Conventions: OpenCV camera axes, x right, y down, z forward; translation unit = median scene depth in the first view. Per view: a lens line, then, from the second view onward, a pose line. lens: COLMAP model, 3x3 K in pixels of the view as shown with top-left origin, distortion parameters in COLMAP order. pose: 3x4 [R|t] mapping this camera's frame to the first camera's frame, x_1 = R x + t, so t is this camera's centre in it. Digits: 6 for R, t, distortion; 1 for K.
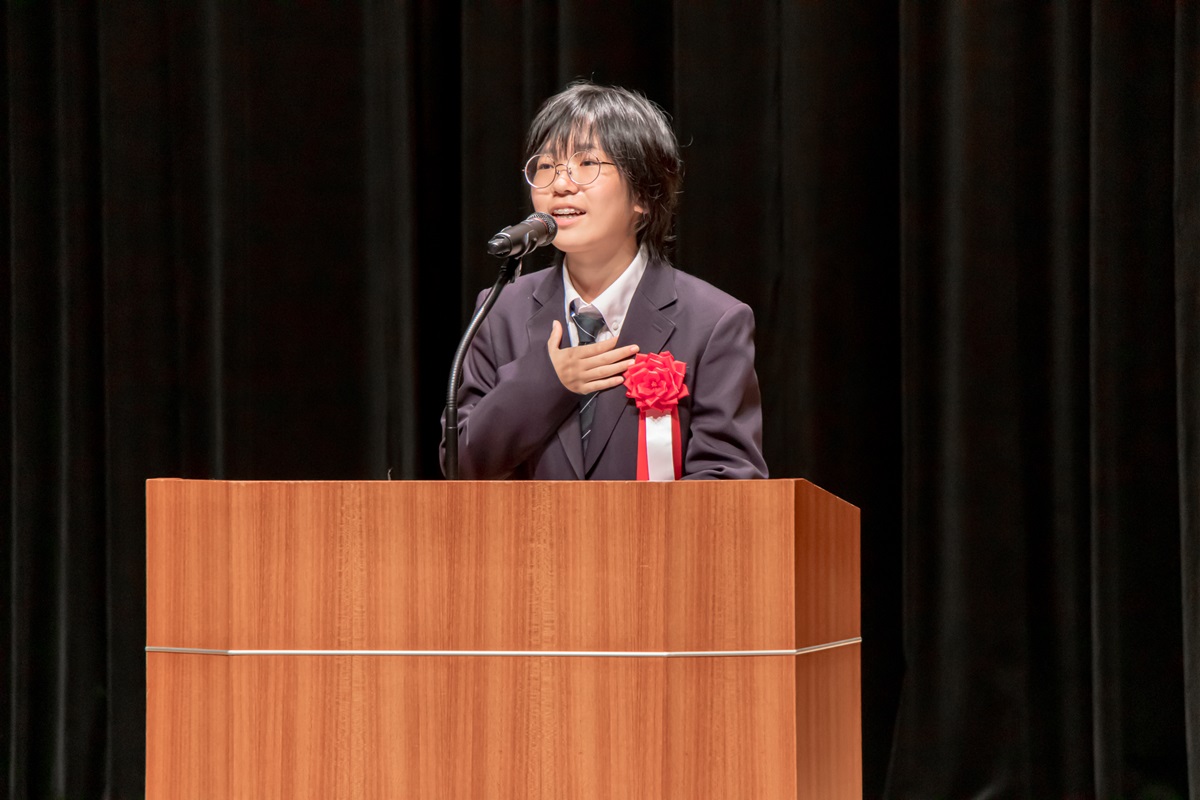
lens RADIAL K [[7429.6, 0, 610.9], [0, 7429.6, 414.6], [0, 0, 1]] dist [1.740319, 0.000000]
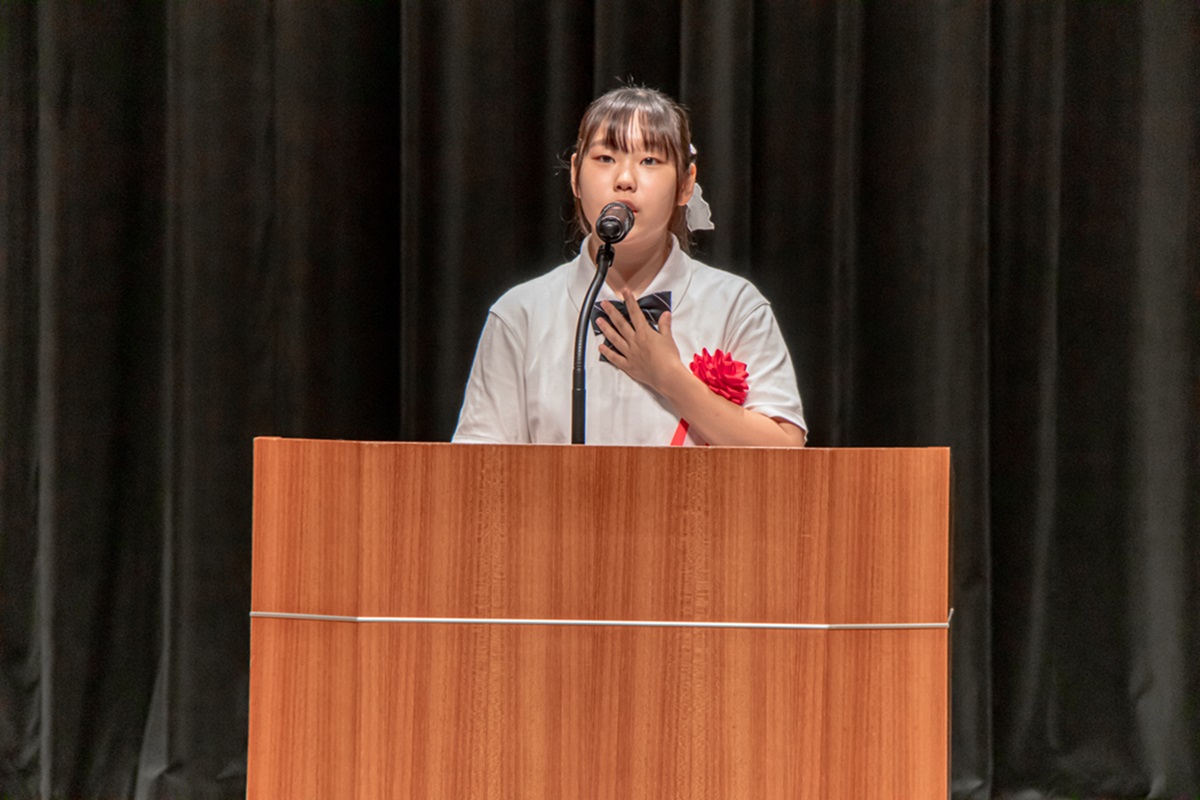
lens RADIAL K [[7429.6, 0, 600.4], [0, 7429.6, 402.7], [0, 0, 1]] dist [1.740319, 0.000000]
pose [[0.981935, 0.014013, 0.188699, -0.204651], [-0.015108, 0.999876, 0.004363, -0.000810], [-0.188614, -0.007135, 0.982025, 0.049947]]
